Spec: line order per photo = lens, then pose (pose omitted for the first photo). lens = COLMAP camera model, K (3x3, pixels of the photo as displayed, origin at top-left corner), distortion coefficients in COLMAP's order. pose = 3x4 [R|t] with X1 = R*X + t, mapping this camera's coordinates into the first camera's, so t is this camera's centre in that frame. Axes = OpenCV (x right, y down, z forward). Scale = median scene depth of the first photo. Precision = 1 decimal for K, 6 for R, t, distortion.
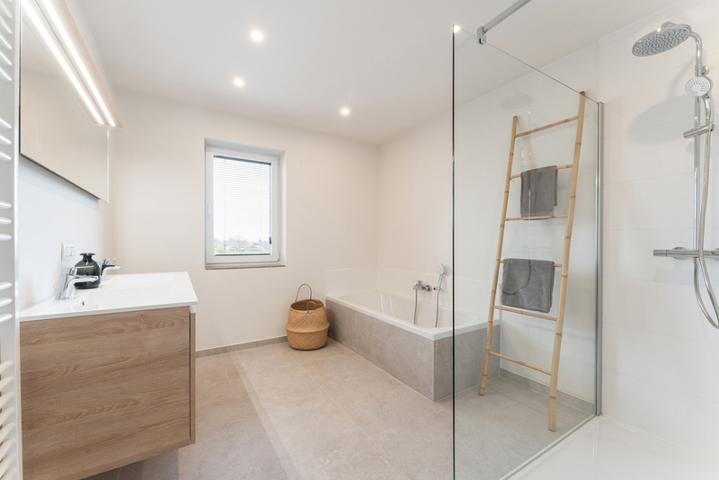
lens RADIAL K [[289.8, 0, 359.5], [0, 289.8, 240.0], [0, 0, 1]] dist [-0.000731, -0.000015]
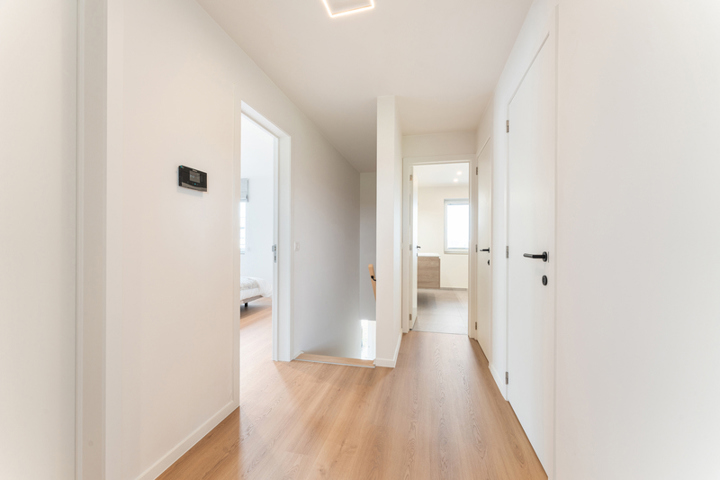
lens RADIAL K [[290.2, 0, 360.0], [0, 290.2, 240.0], [0, 0, 1]] dist [-0.000731, -0.000015]
pose [[0.716376, 0.008806, -0.697659, 0.687363], [-0.010258, 0.999945, 0.002087, 0.009865], [0.697639, 0.005661, 0.716427, -1.286516]]
